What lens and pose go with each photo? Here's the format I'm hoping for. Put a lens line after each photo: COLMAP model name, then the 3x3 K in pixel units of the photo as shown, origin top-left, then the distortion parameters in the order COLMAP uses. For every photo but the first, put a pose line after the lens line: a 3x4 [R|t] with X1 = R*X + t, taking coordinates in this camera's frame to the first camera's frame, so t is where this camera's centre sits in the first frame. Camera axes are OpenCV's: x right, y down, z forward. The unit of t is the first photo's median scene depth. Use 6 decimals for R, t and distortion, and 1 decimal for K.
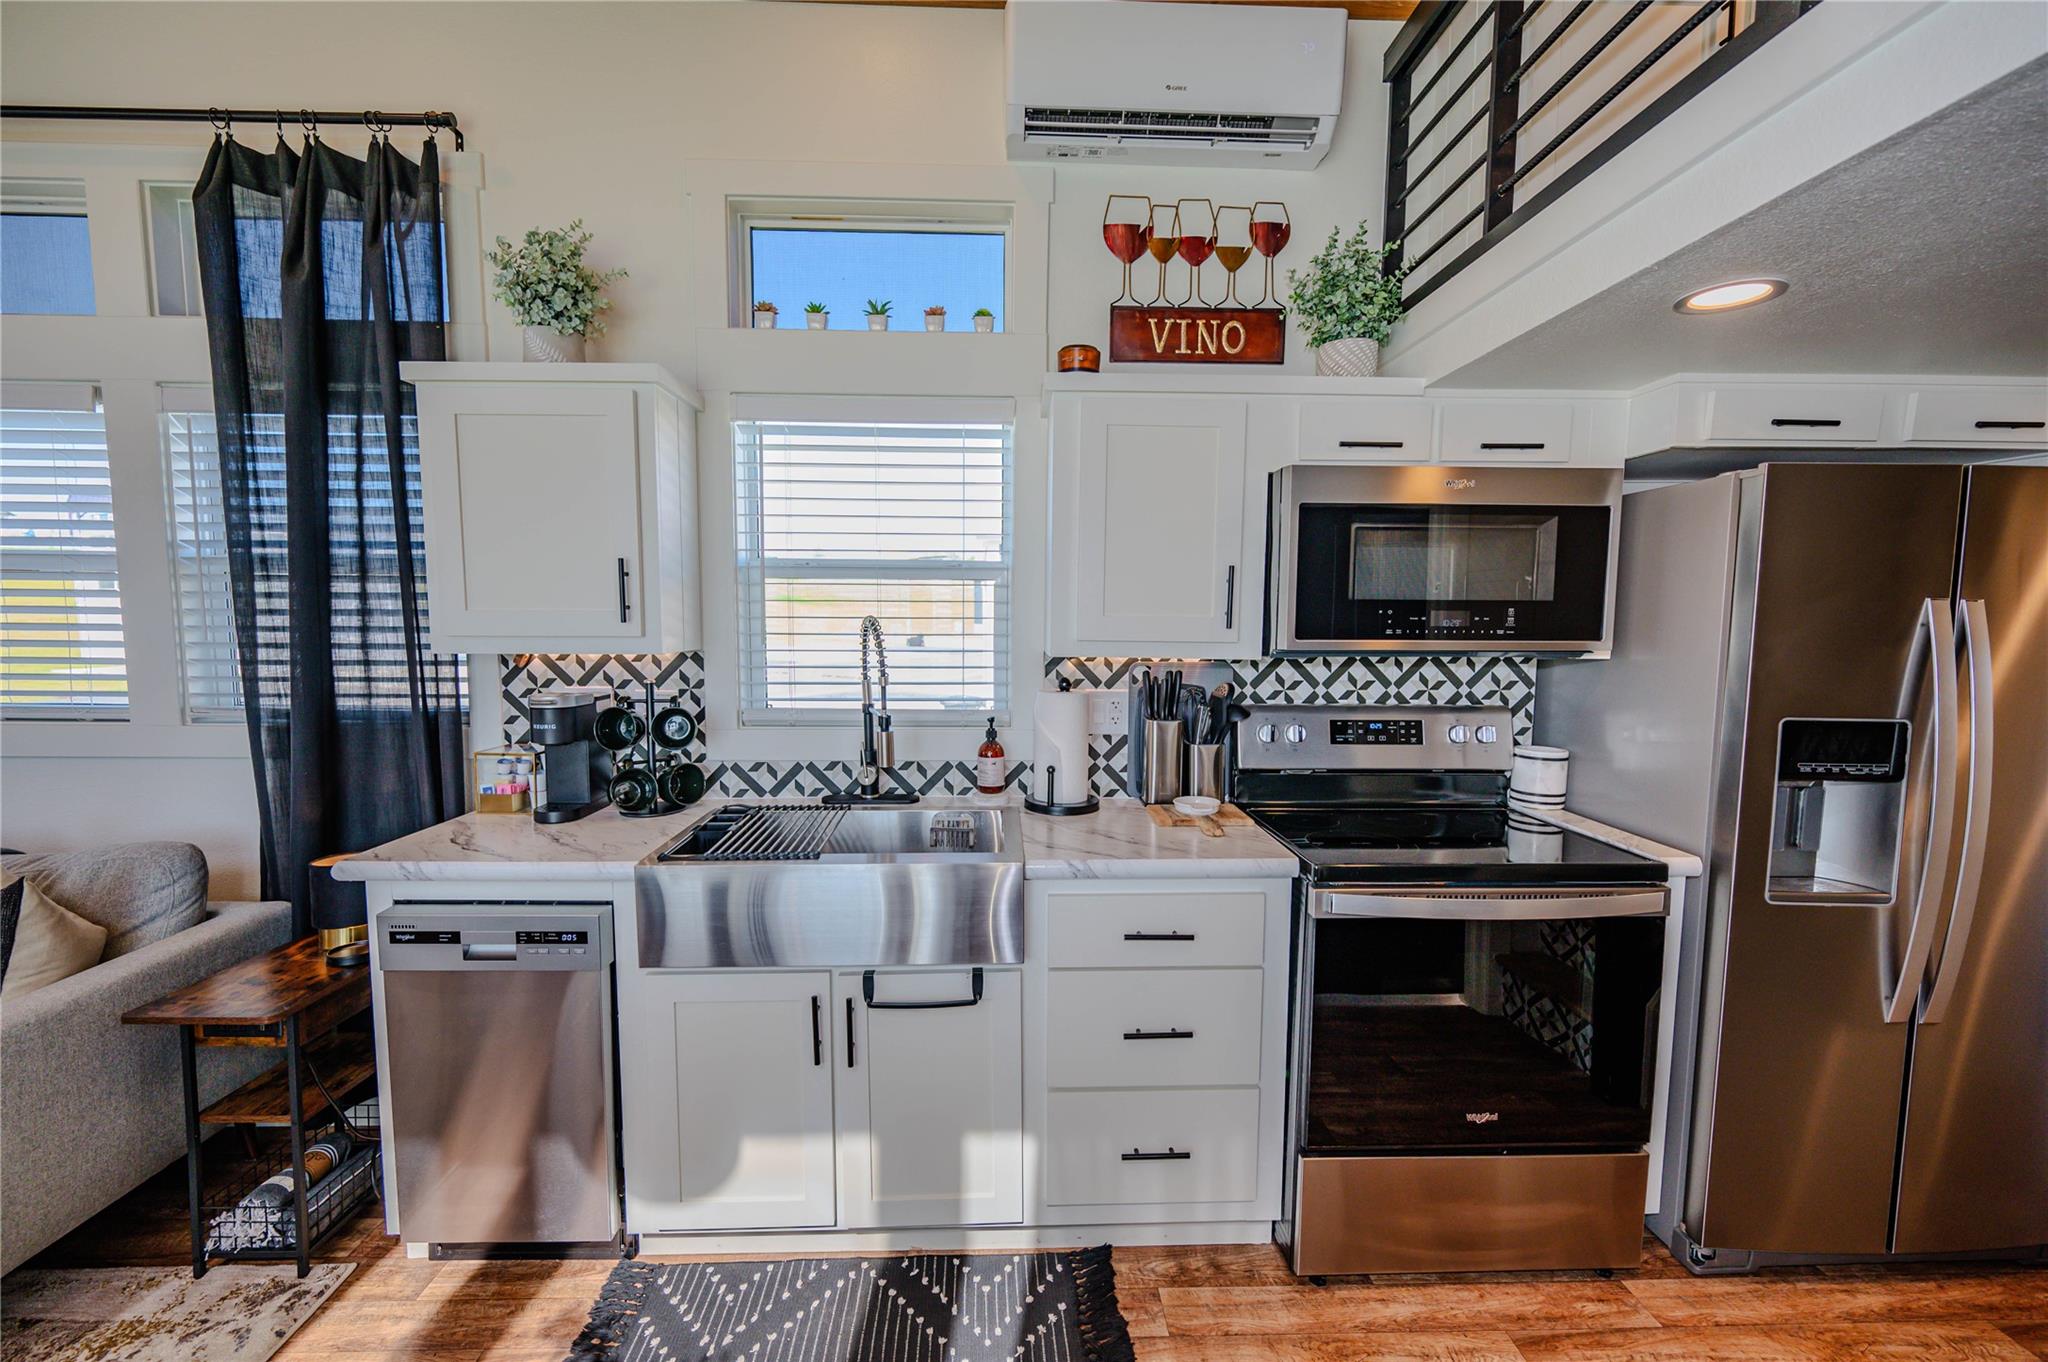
lens RADIAL K [[858.0, 0, 1031.2], [0, 858.0, 693.6], [0, 0, 1]] dist [-0.003277, -0.000282]
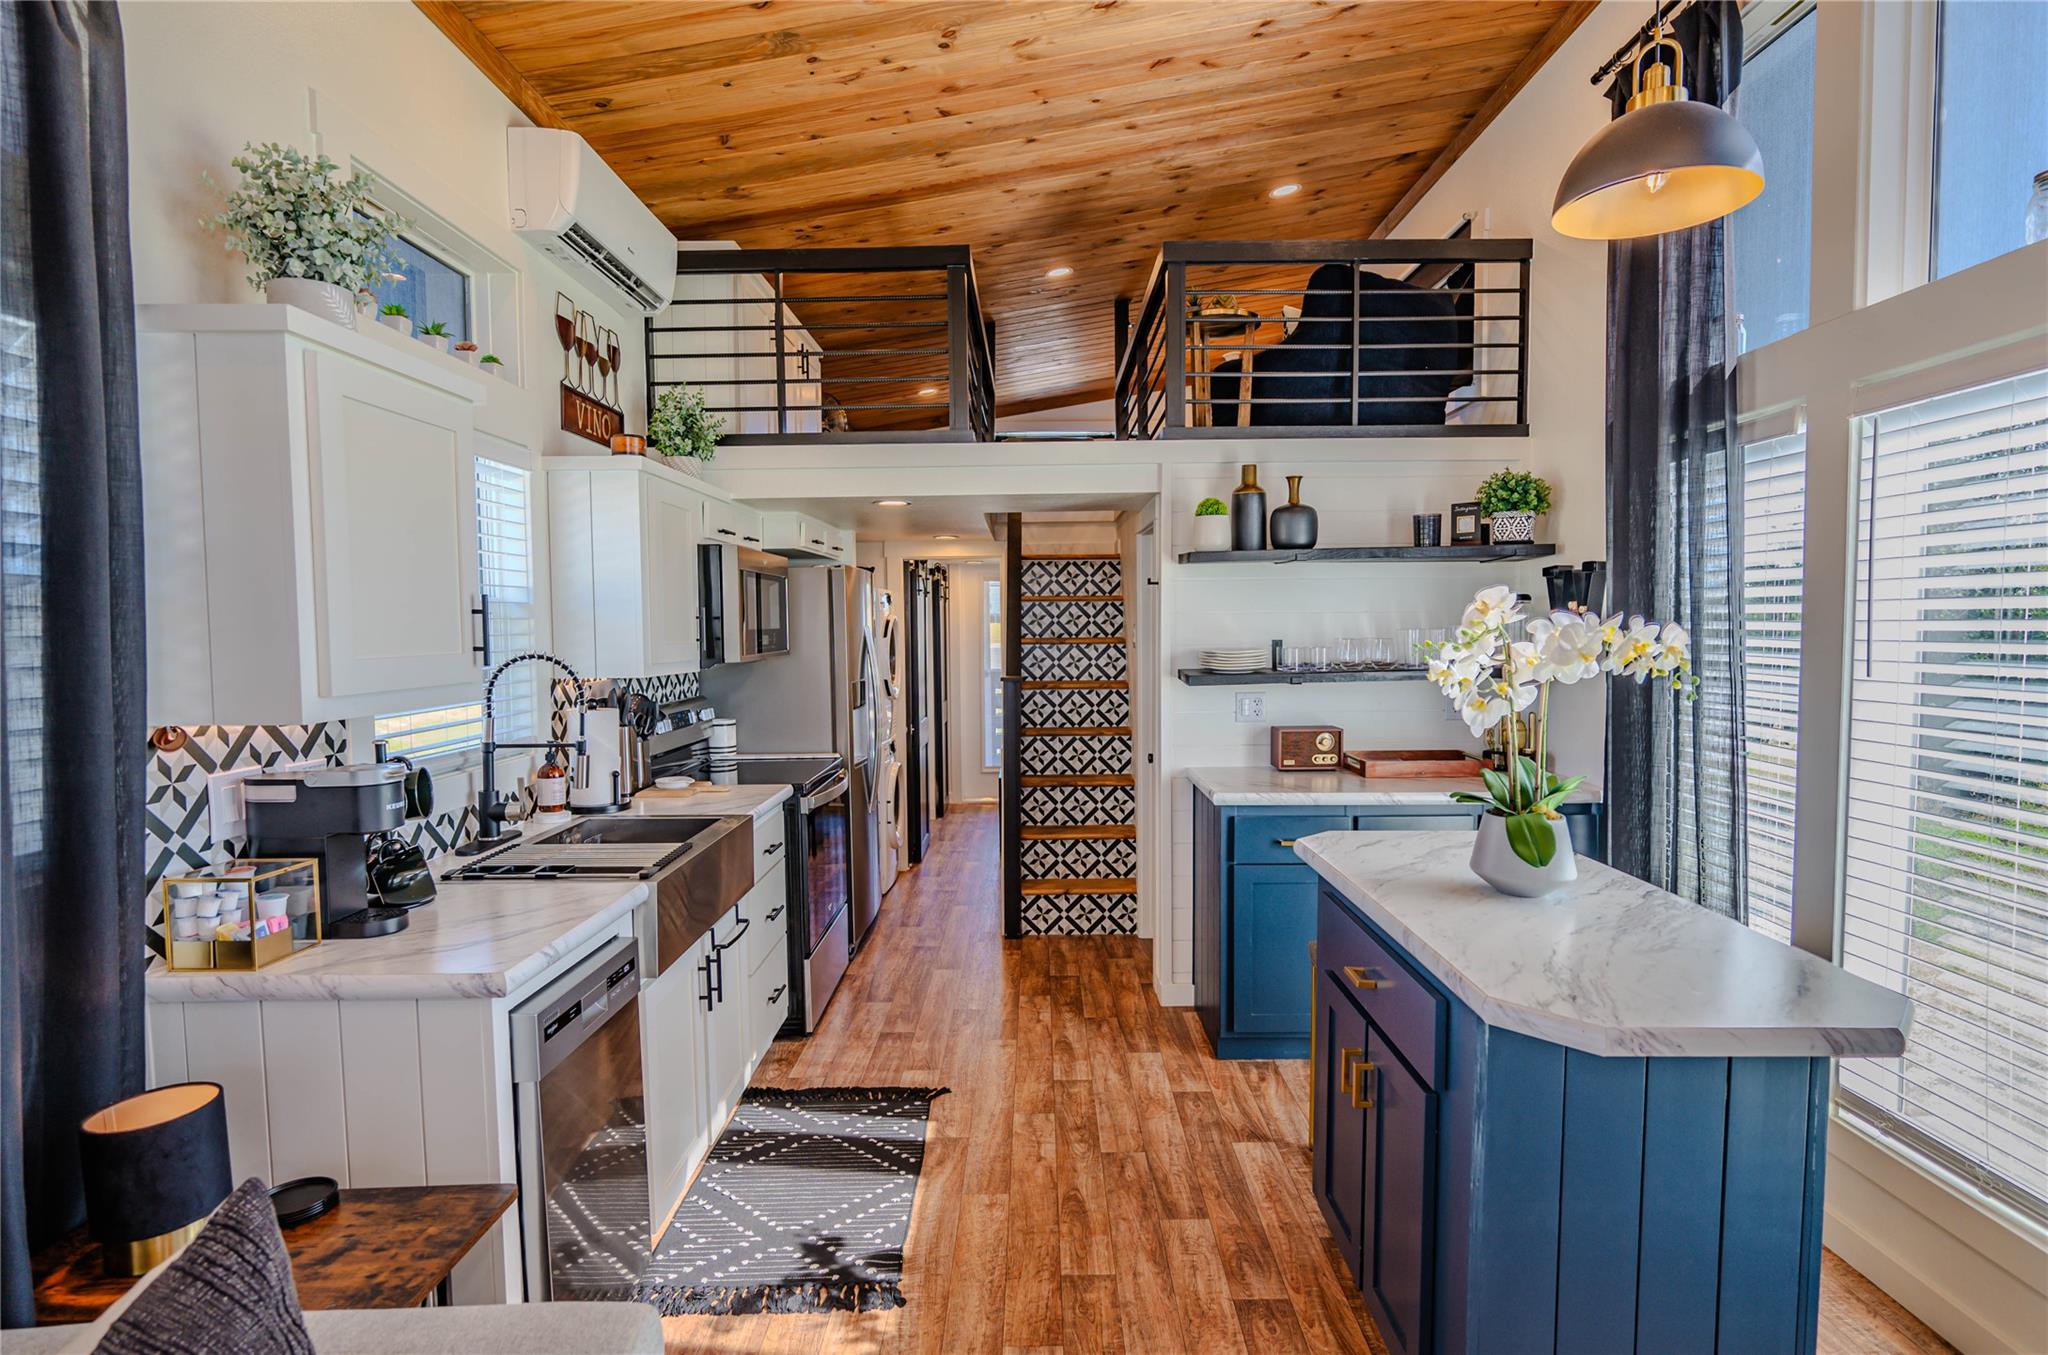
lens RADIAL K [[1032.4, 0, 1034.0], [0, 1032.4, 684.4], [0, 0, 1]] dist [-0.003253, -0.001574]
pose [[0.032208, -0.065359, 0.997342, -1.332529], [0.096540, 0.993397, 0.061983, -0.066220], [-0.994808, 0.094287, 0.038305, 0.338998]]
